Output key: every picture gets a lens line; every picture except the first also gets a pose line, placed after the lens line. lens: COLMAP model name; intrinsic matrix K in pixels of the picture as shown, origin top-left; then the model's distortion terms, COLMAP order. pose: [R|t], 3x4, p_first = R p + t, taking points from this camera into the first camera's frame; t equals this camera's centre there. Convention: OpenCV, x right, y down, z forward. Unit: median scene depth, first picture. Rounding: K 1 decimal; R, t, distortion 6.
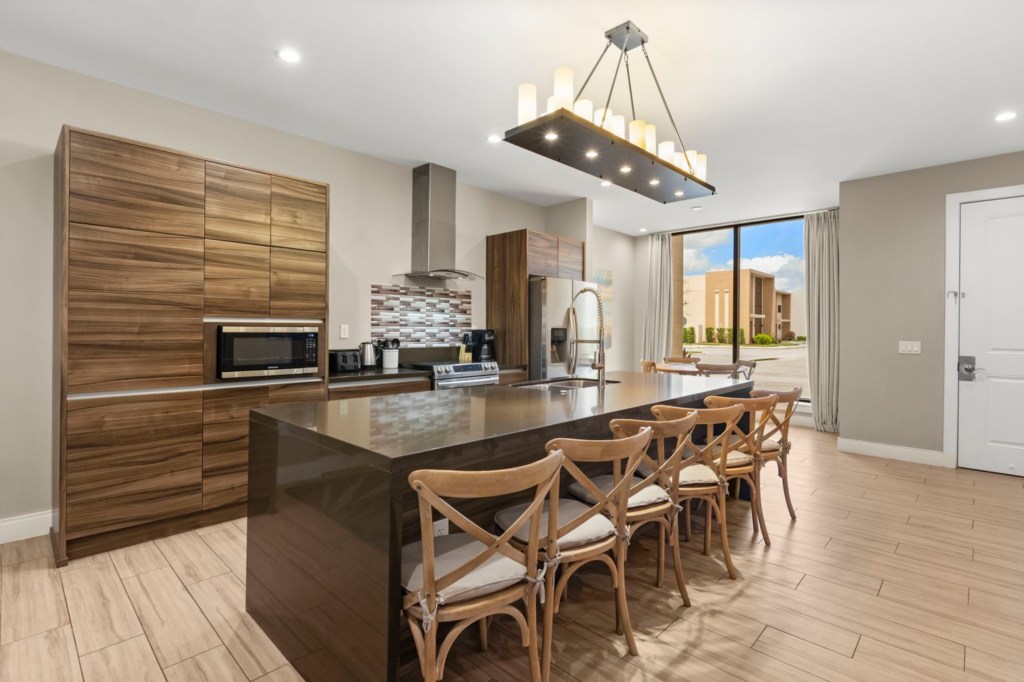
lens RADIAL K [[492.8, 0, 512.1], [0, 492.8, 327.9], [0, 0, 1]] dist [-0.000075, 0.000000]
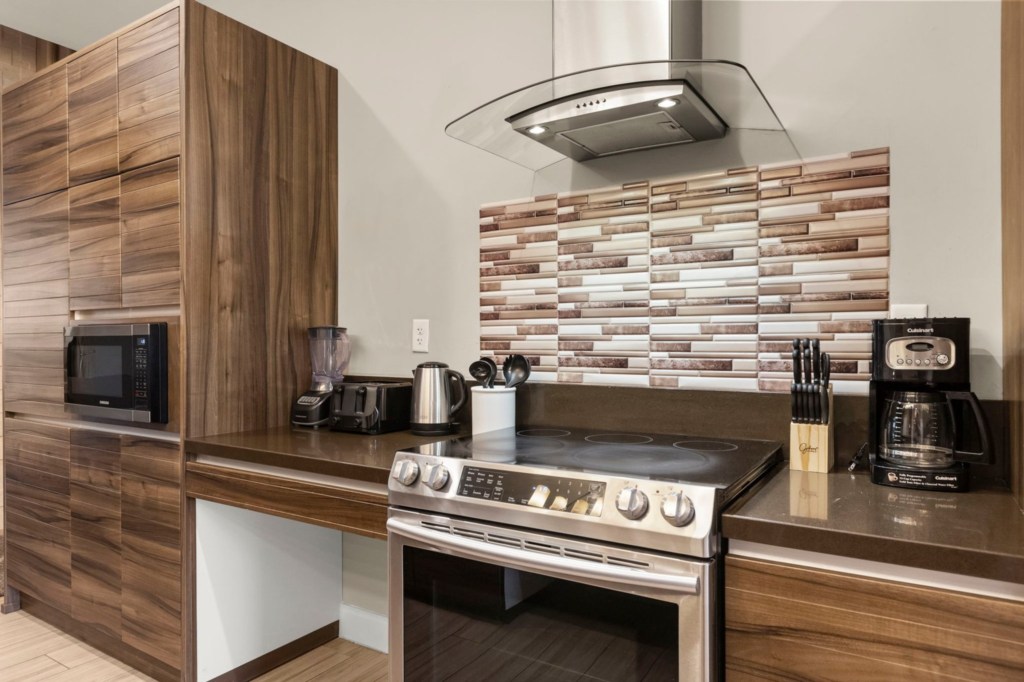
lens RADIAL K [[639.4, 0, 514.1], [0, 639.4, 346.4], [0, 0, 1]] dist [0.001394, 0.000619]
pose [[0.204156, -0.001140, -0.978938, 0.190267], [0.005248, 0.999986, -0.000070, 0.015942], [0.978924, -0.005123, 0.204159, 0.902288]]
